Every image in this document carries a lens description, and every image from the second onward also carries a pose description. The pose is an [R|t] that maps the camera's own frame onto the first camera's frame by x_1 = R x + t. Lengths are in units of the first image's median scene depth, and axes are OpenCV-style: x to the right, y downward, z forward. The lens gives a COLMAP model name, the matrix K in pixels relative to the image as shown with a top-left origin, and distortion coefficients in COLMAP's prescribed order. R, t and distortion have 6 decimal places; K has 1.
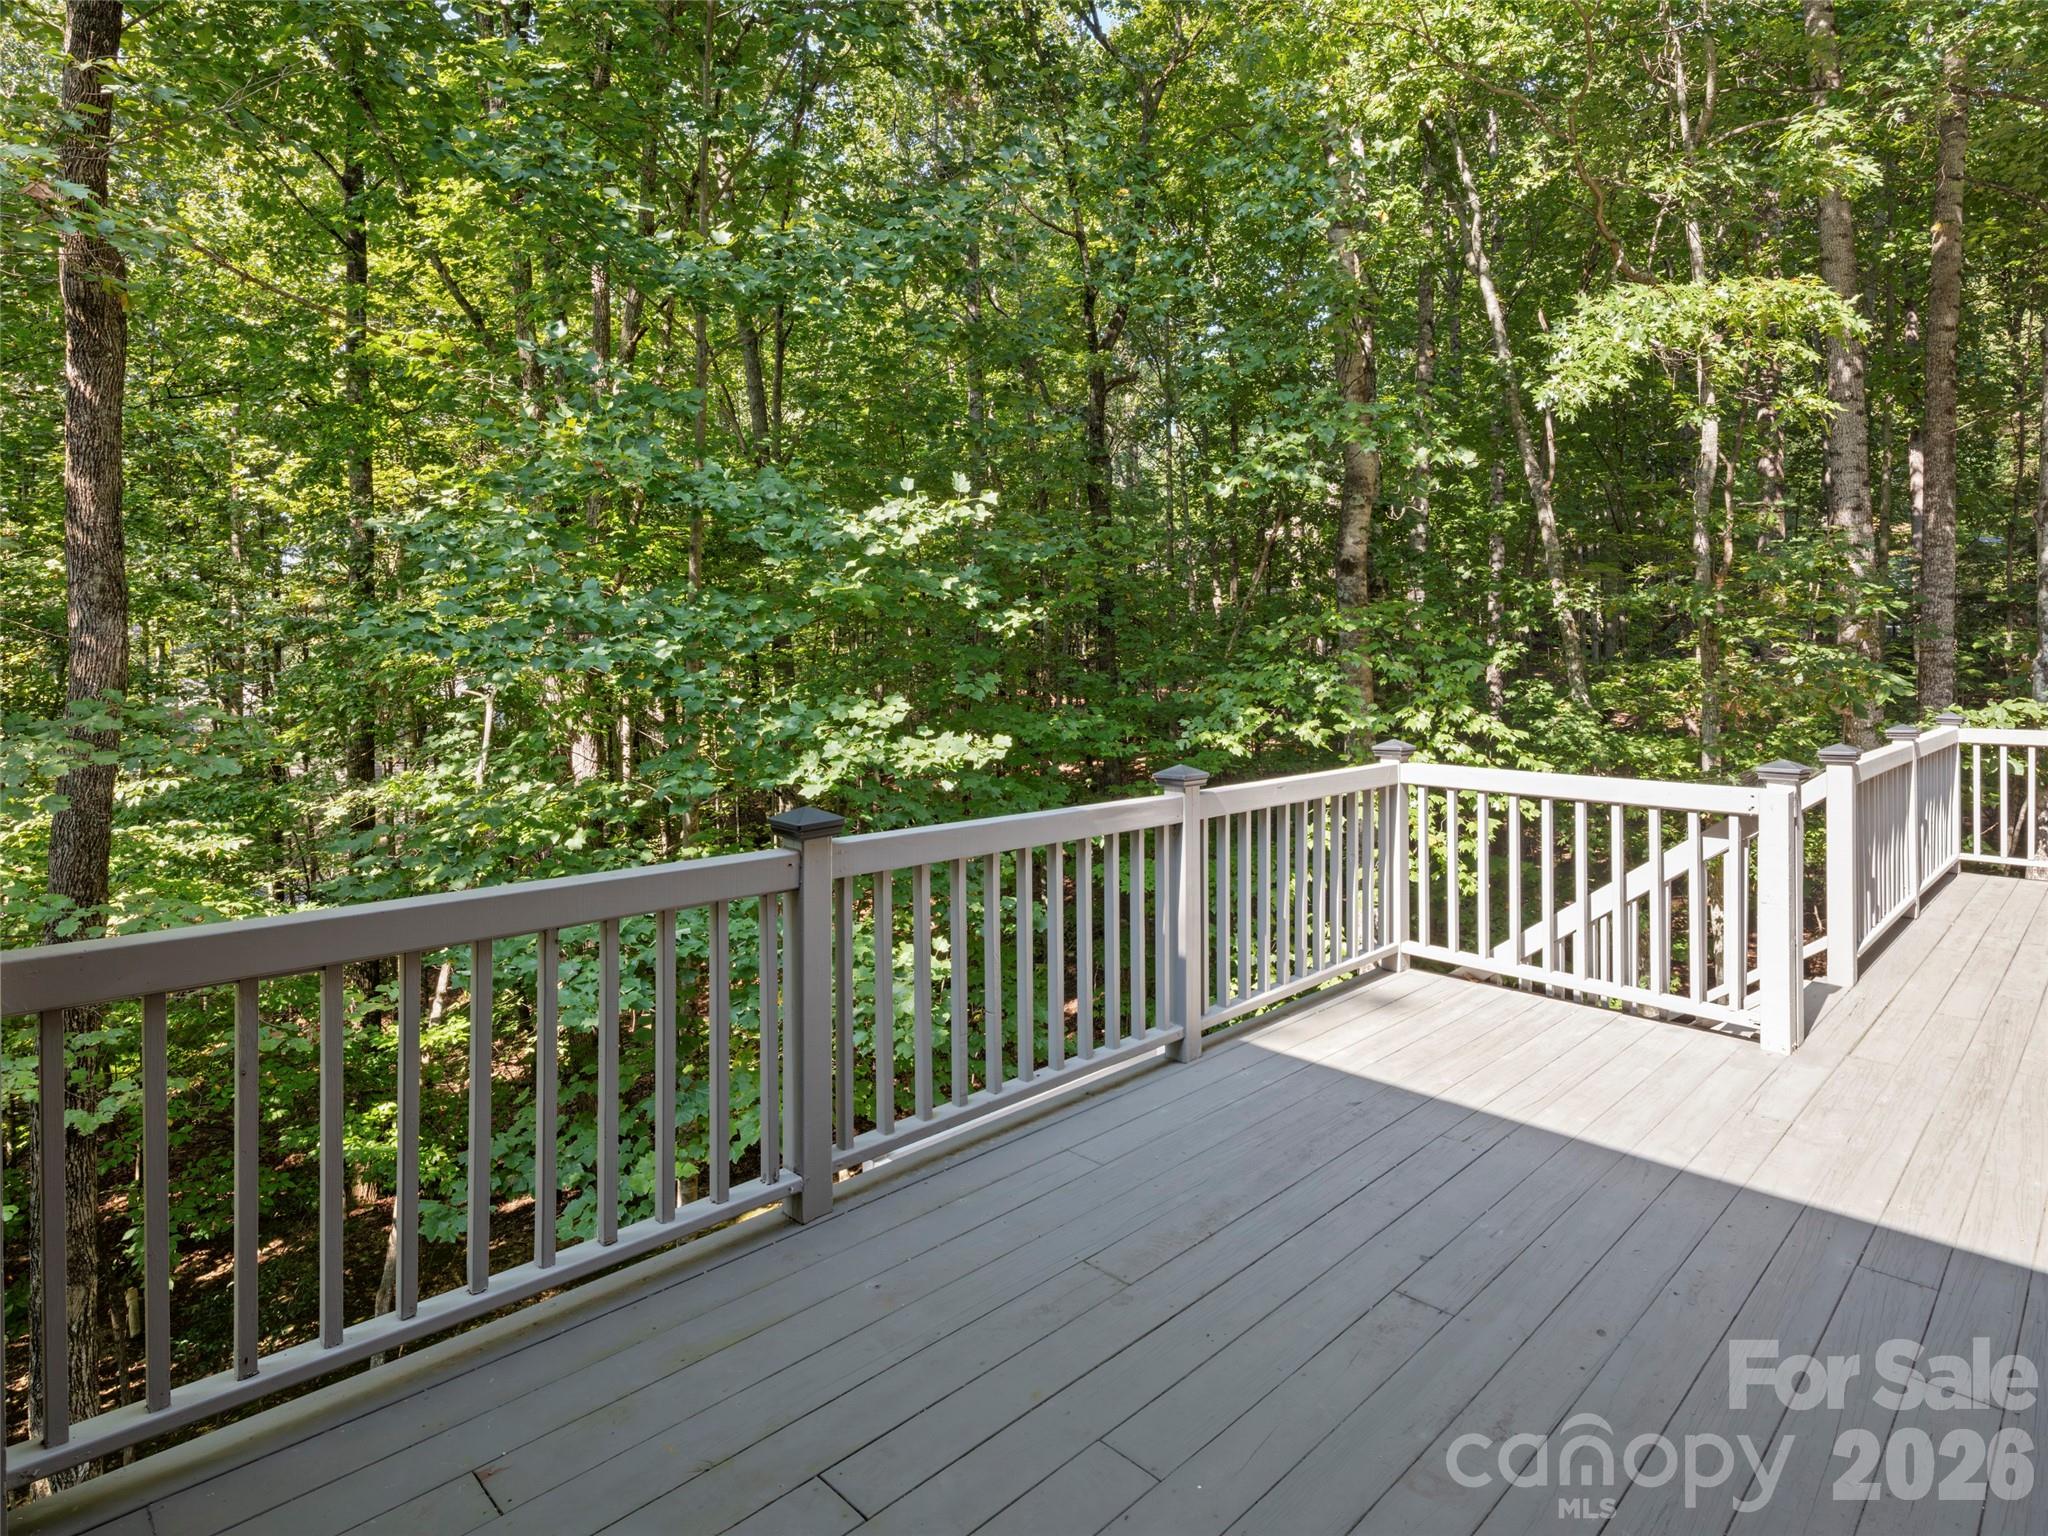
lens RADIAL K [[1130.3, 0, 1015.5], [0, 1130.3, 778.3], [0, 0, 1]] dist [0.010885, -0.008609]
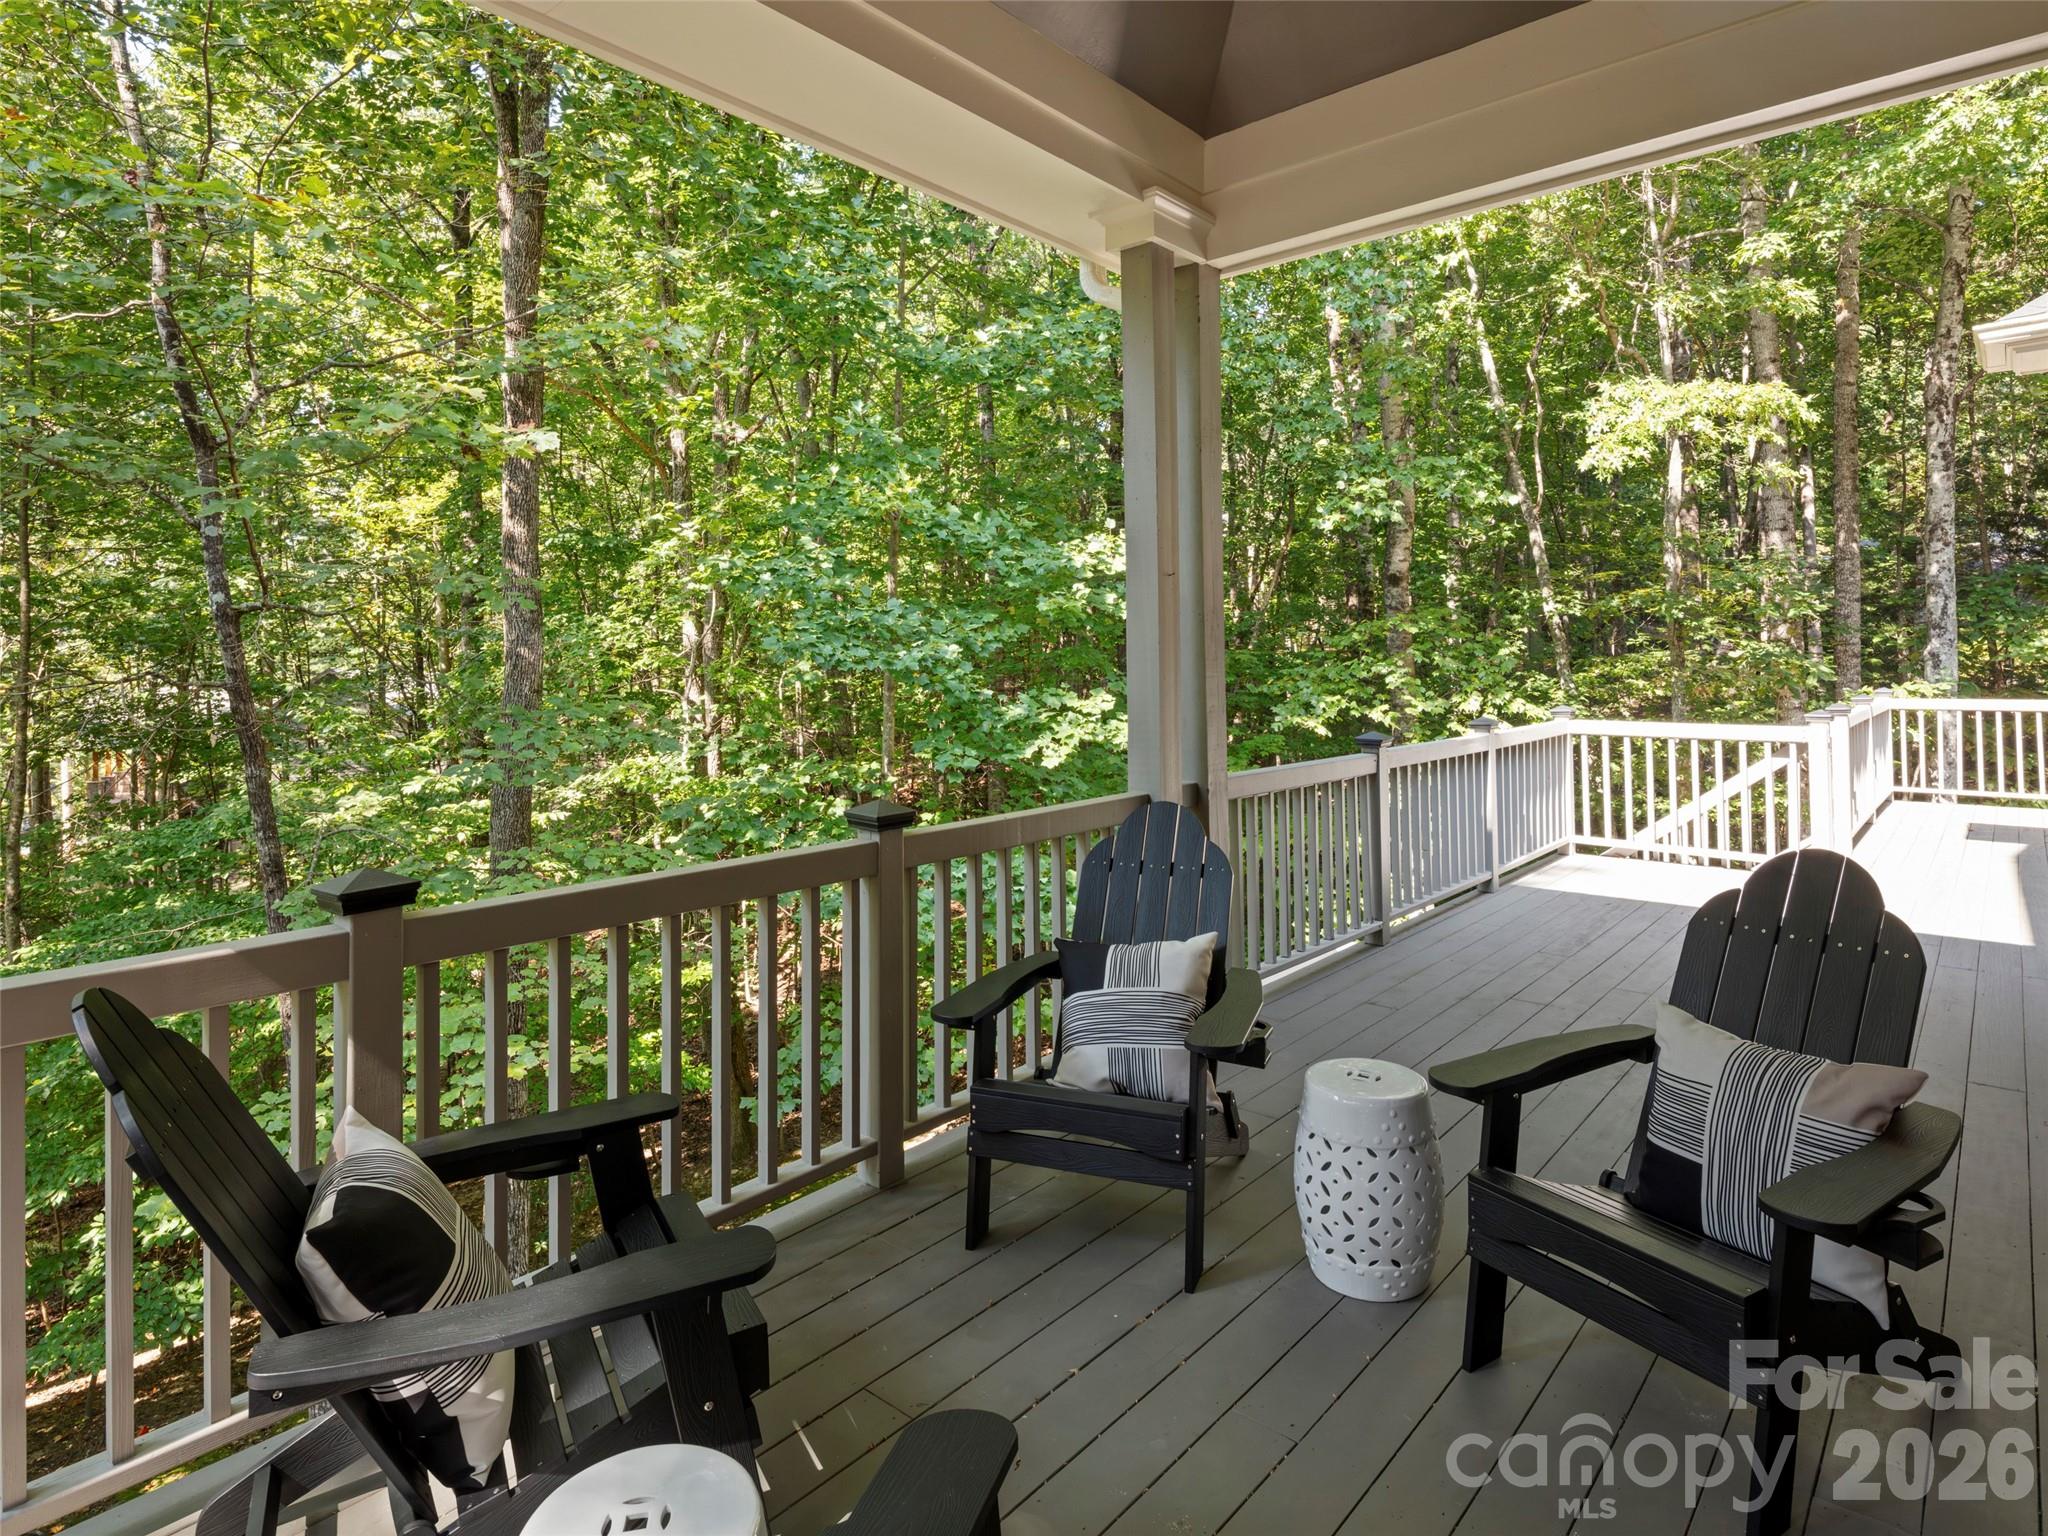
lens RADIAL K [[1130.3, 0, 1028.4], [0, 1130.3, 762.7], [0, 0, 1]] dist [0.010885, -0.008609]
pose [[0.997322, -0.016730, 0.071195, -0.243471], [0.017693, 0.999760, -0.012913, 0.023634], [-0.070962, 0.014138, 0.997379, -0.240118]]
